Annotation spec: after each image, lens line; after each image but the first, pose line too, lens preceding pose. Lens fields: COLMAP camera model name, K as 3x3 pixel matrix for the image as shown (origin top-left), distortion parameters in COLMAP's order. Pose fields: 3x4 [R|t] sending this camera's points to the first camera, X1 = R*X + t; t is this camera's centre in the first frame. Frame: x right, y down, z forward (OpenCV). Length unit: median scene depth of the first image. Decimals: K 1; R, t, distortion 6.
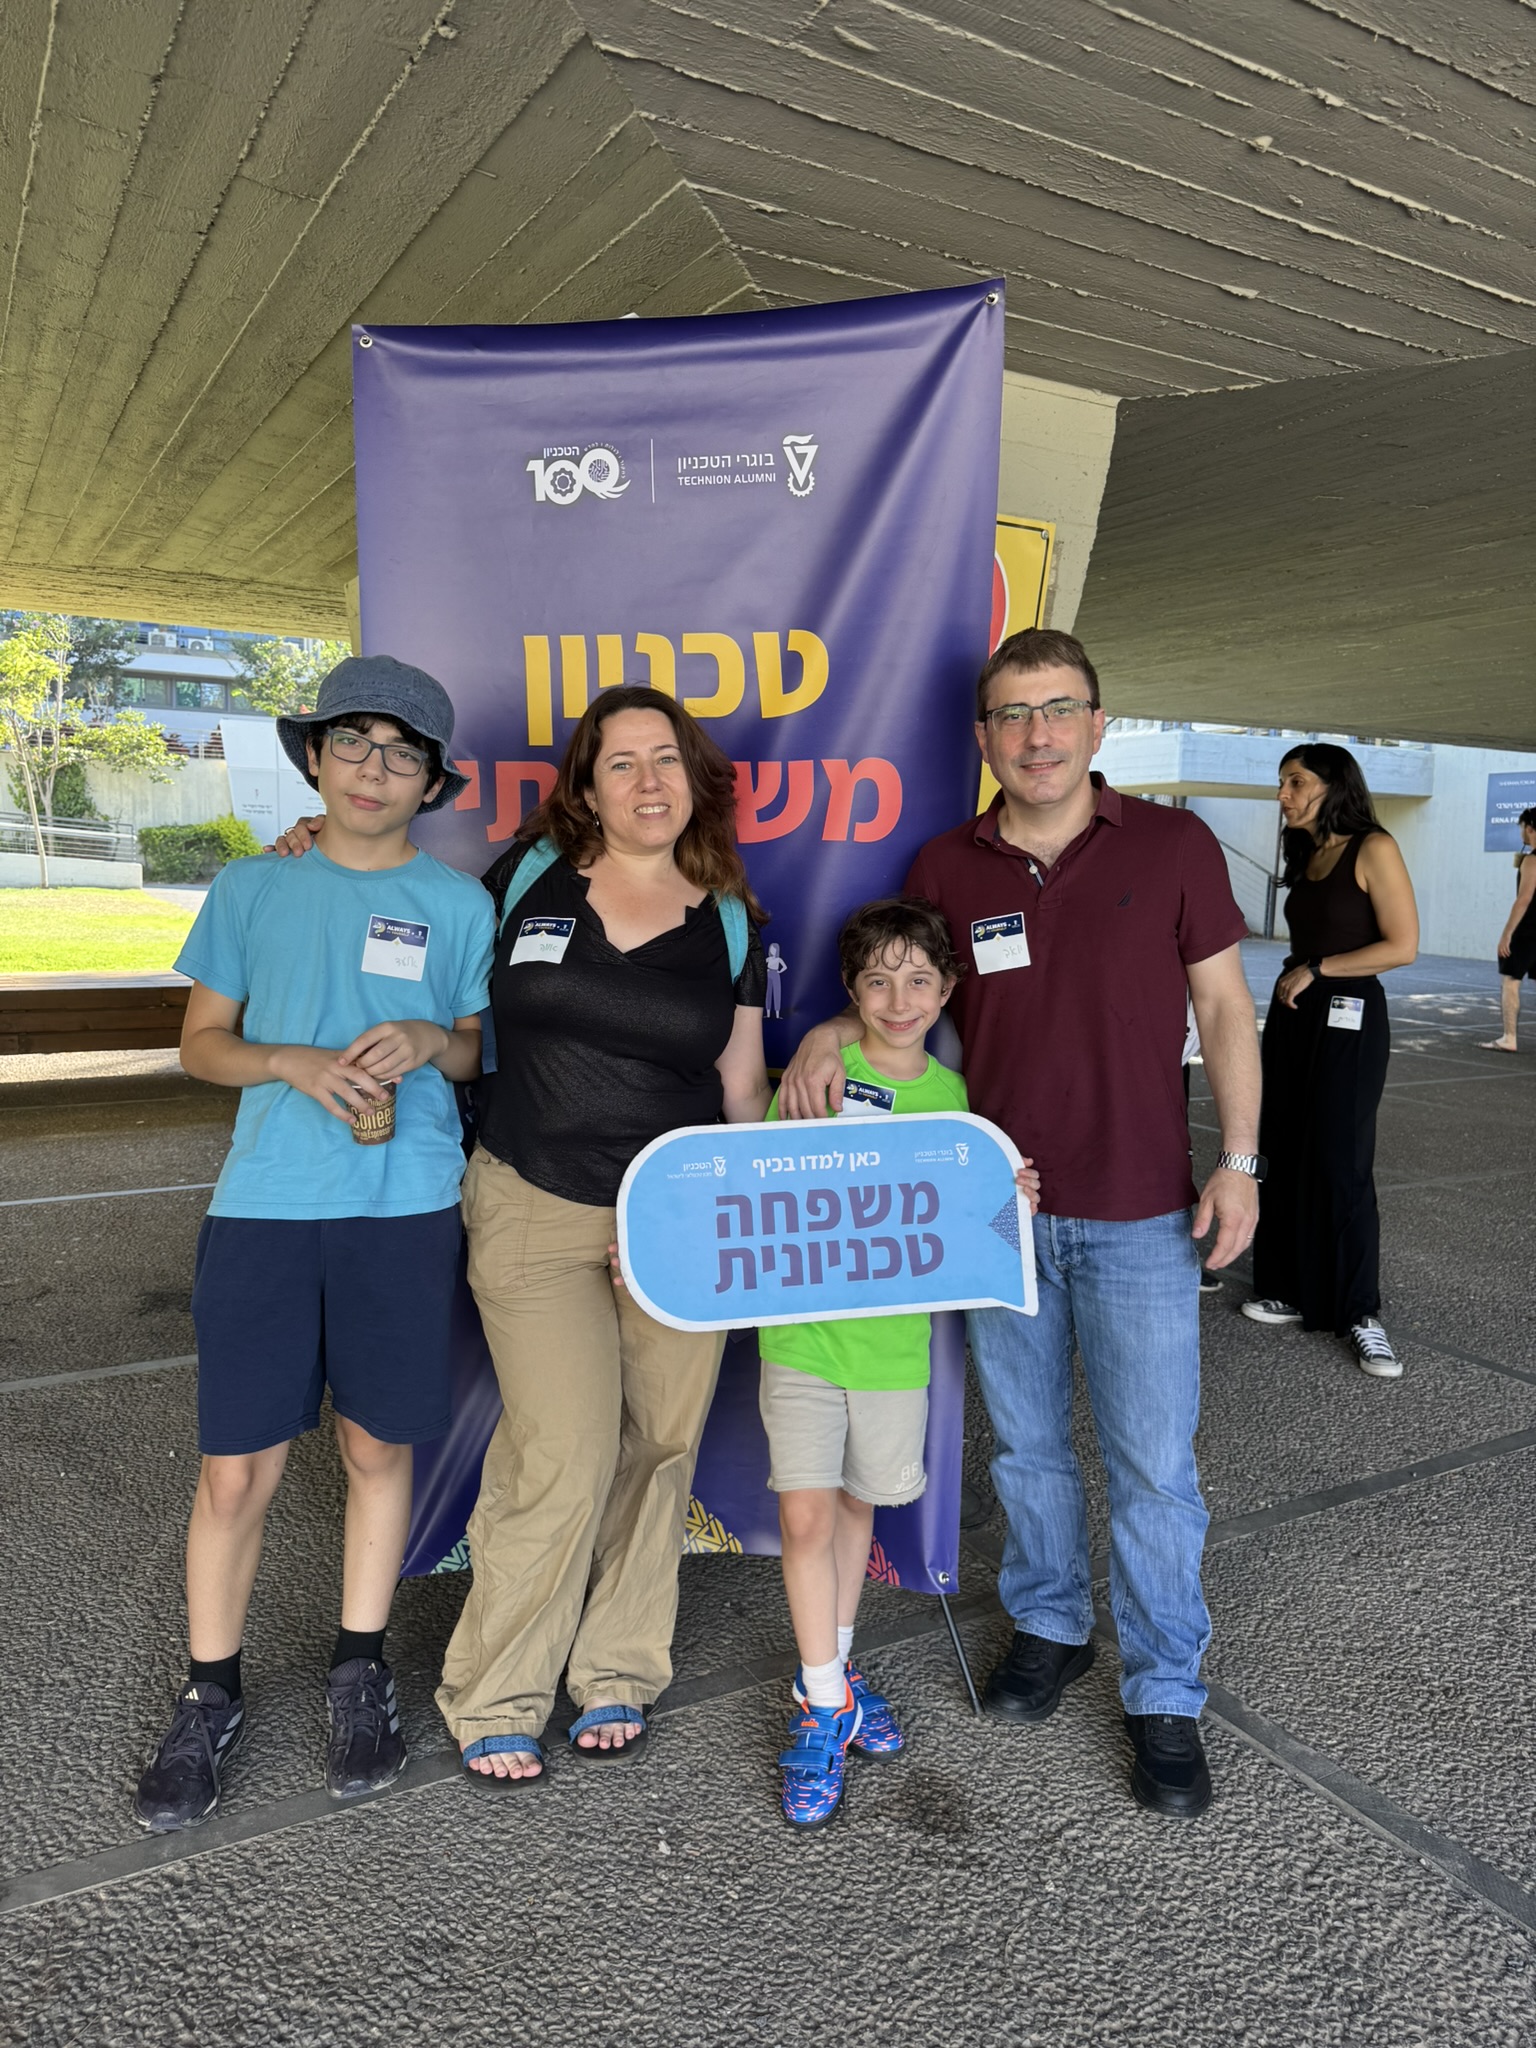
lens RADIAL K [[1464.7, 0, 771.8], [0, 1464.7, 1018.5], [0, 0, 1]] dist [0.000578, -0.007551]
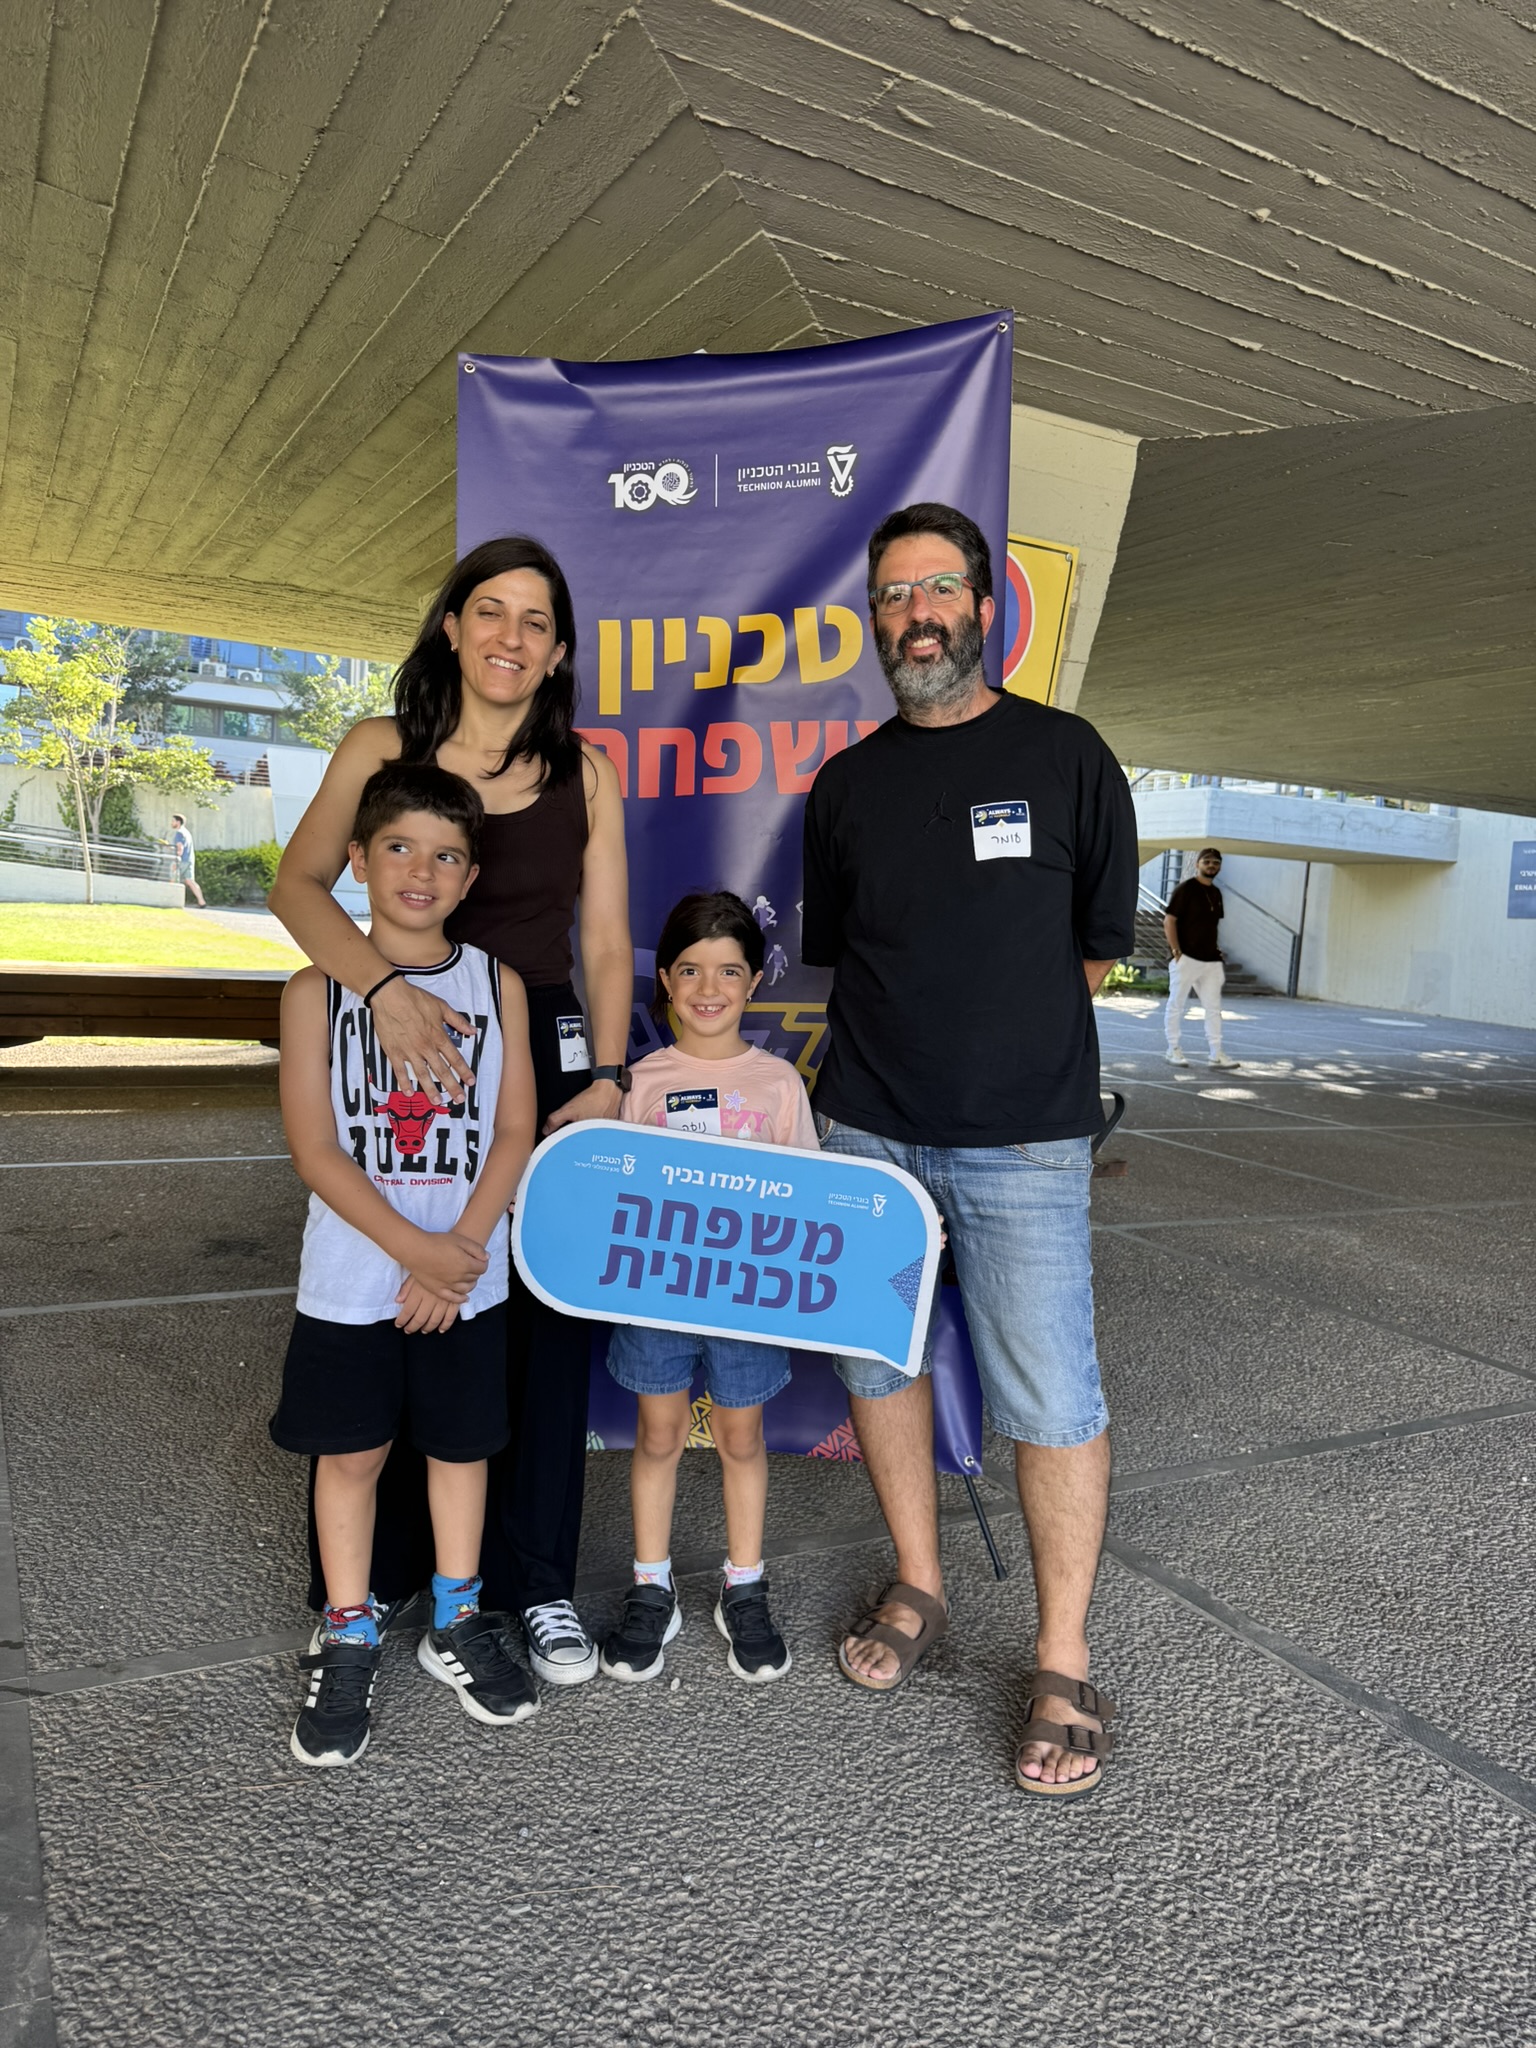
lens RADIAL K [[1464.7, 0, 777.1], [0, 1464.7, 1019.0], [0, 0, 1]] dist [0.000578, -0.007551]
pose [[0.999193, 0.037818, -0.013563, -0.007376], [-0.038265, 0.998677, -0.034340, 0.075860], [0.012246, 0.034831, 0.999318, -0.115356]]
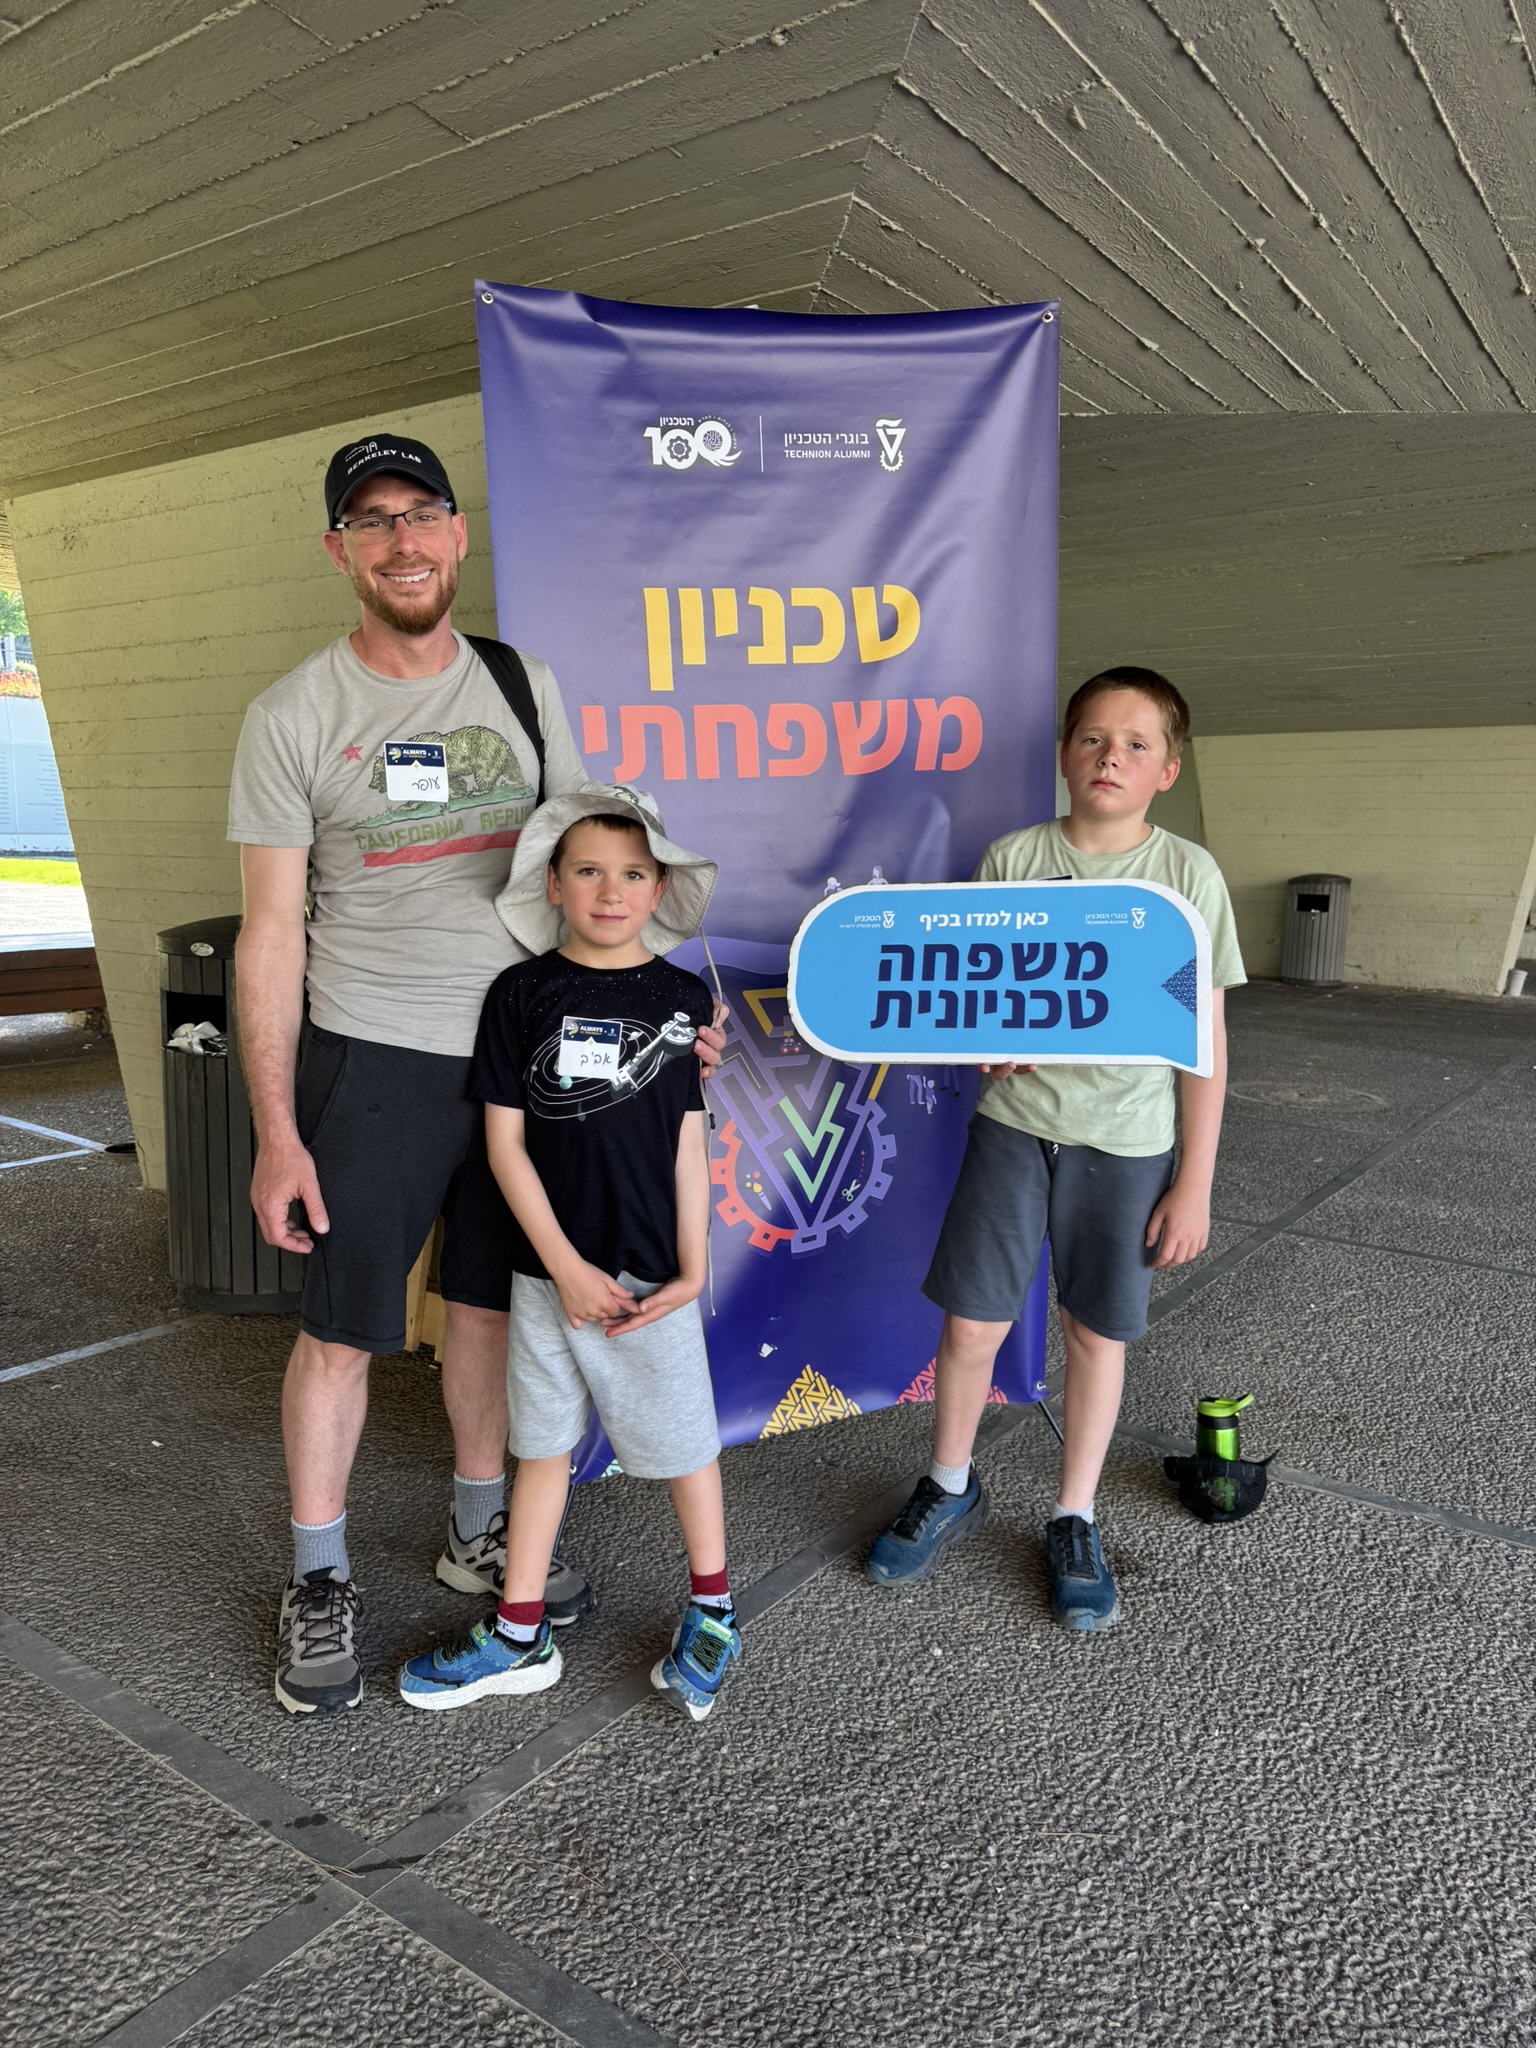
lens RADIAL K [[1464.7, 0, 773.7], [0, 1464.7, 1024.8], [0, 0, 1]] dist [0.000578, -0.007551]
pose [[0.909186, -0.060077, 0.412034, -0.507735], [0.047690, 0.998049, 0.040290, 0.015243], [-0.413651, -0.016981, 0.910277, -0.009957]]
